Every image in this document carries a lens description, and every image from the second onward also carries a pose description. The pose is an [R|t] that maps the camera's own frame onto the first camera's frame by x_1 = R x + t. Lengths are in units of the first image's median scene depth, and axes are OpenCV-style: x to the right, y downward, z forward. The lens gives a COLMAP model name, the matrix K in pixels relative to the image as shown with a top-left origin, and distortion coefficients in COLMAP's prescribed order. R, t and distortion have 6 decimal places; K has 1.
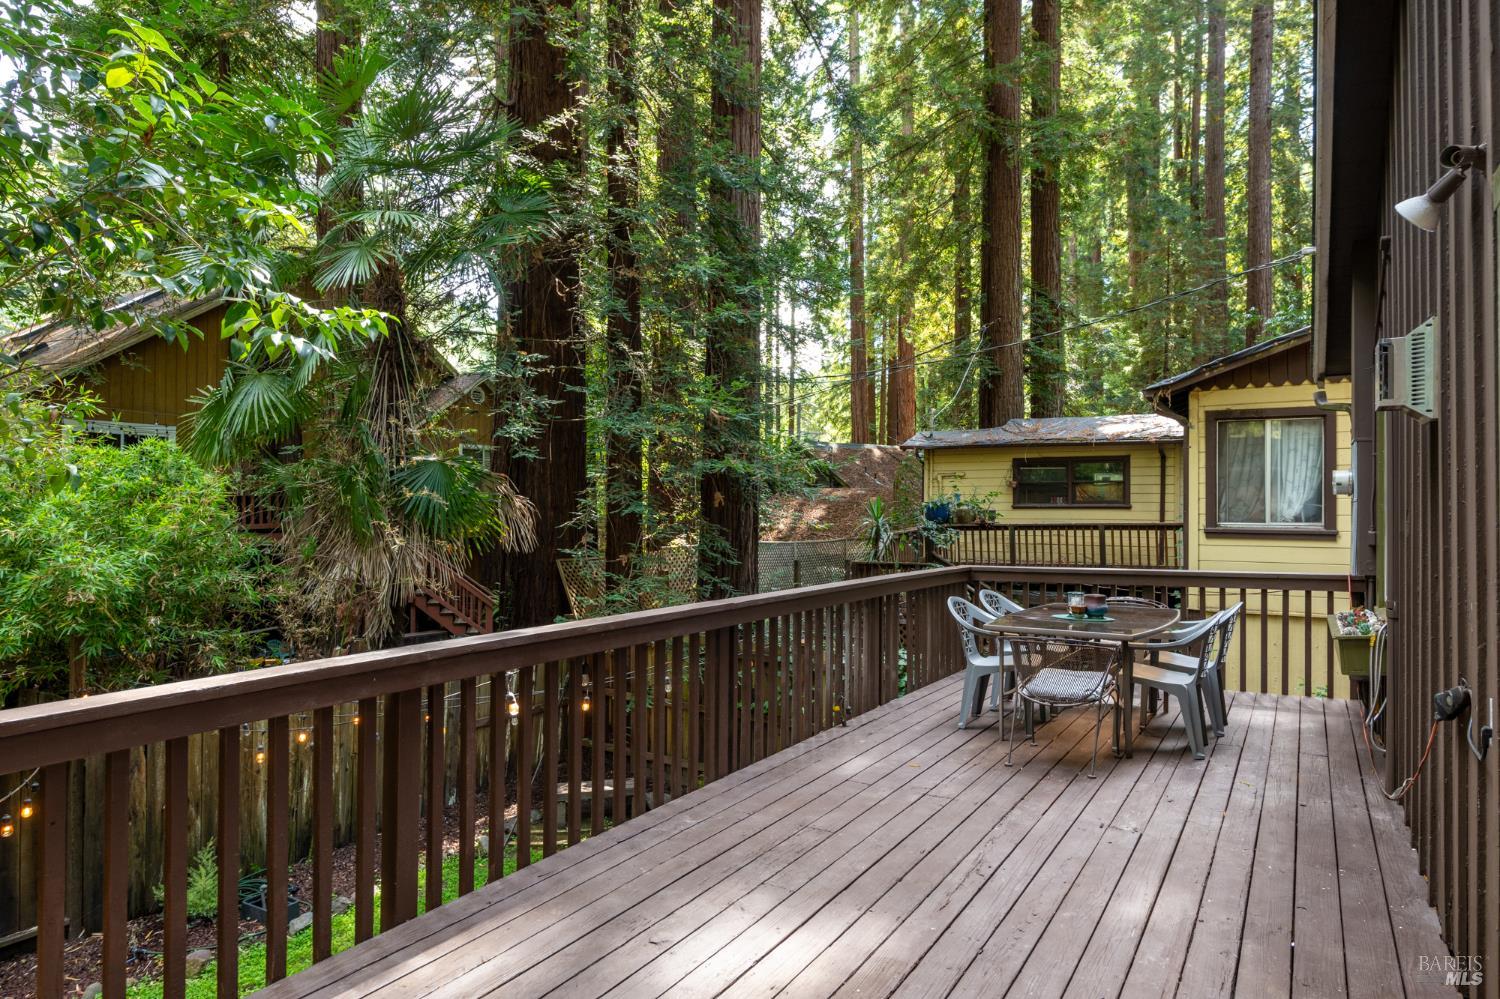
lens RADIAL K [[889.7, 0, 746.3], [0, 889.7, 503.8], [0, 0, 1]] dist [0.000684, -0.001705]
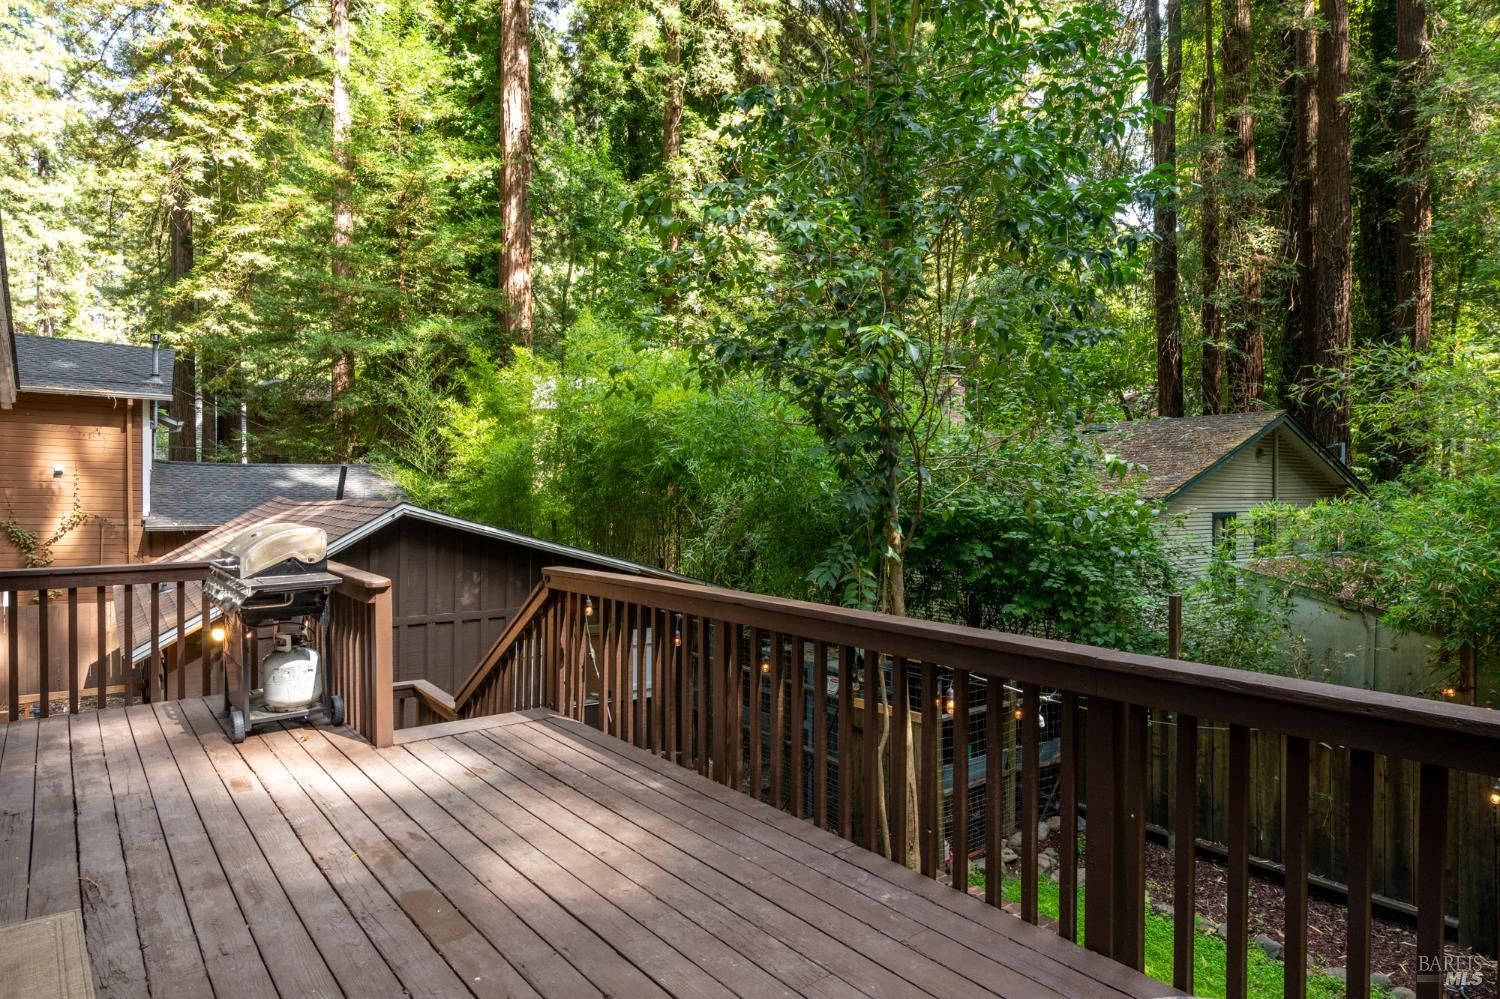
lens RADIAL K [[878.1, 0, 750.1], [0, 878.1, 498.5], [0, 0, 1]] dist [-0.003725, 0.002314]
pose [[-0.336411, 0.006015, -0.941696, 0.760557], [0.001875, 0.999982, 0.005718, 0.011258], [0.941713, 0.000158, -0.336416, 1.275759]]
